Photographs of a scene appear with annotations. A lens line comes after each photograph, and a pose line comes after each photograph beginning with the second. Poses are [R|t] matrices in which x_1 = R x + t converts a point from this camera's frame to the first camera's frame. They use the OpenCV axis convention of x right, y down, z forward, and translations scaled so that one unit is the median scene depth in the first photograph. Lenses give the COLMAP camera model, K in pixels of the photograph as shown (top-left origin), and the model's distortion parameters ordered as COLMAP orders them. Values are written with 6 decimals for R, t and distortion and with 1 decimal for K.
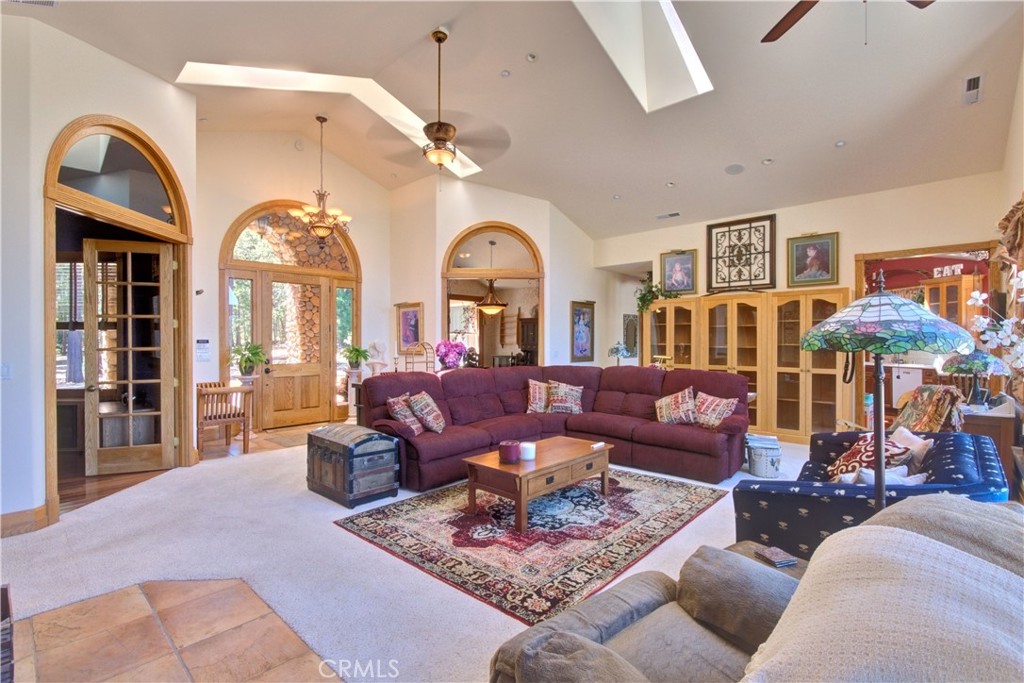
lens RADIAL K [[456.2, 0, 512.0], [0, 456.2, 341.5], [0, 0, 1]] dist [-0.000588, 0.000264]
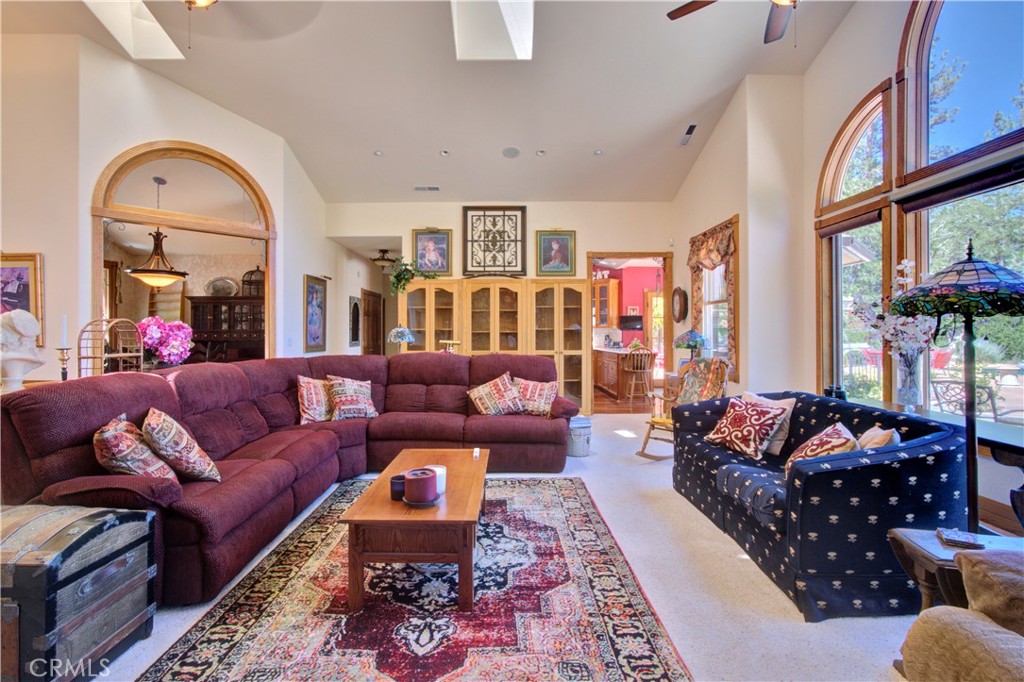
lens RADIAL K [[462.4, 0, 498.1], [0, 462.4, 330.3], [0, 0, 1]] dist [-0.032968, 0.024687]
pose [[0.744176, 0.003162, 0.667976, -0.214369], [0.001918, 0.999975, -0.006871, 0.019243], [-0.667980, 0.006395, 0.744151, 0.283021]]
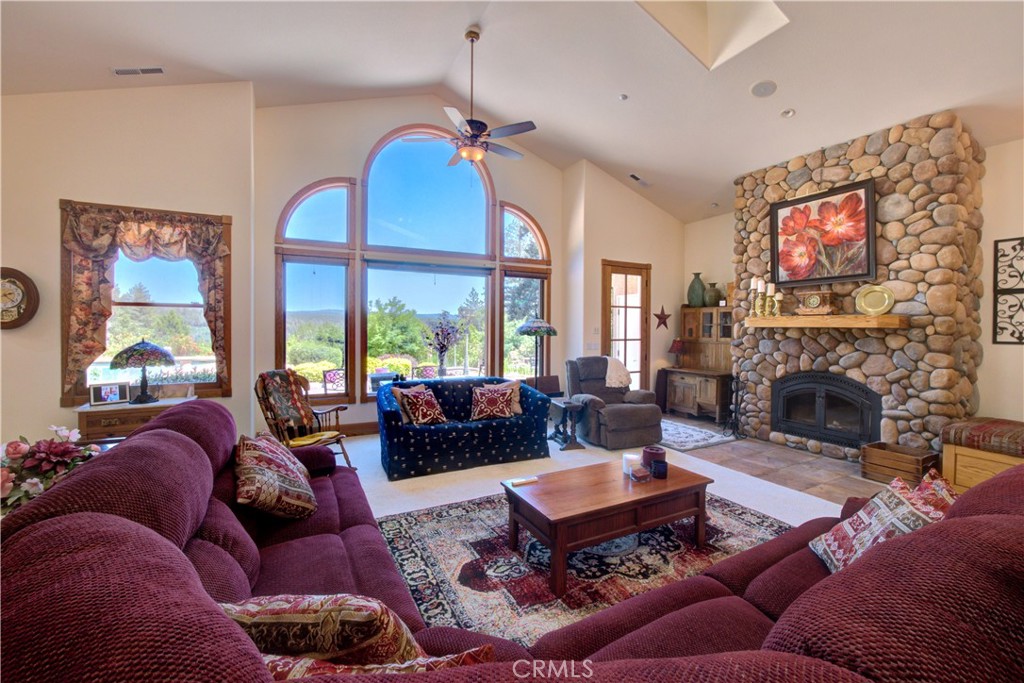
lens RADIAL K [[420.9, 0, 514.3], [0, 420.9, 330.2], [0, 0, 1]] dist [-0.002014, -0.000077]
pose [[-0.943097, -0.005805, 0.332466, -0.013083], [-0.003888, 0.999972, 0.006430, -0.011422], [-0.332494, 0.004771, -0.943093, 1.159718]]
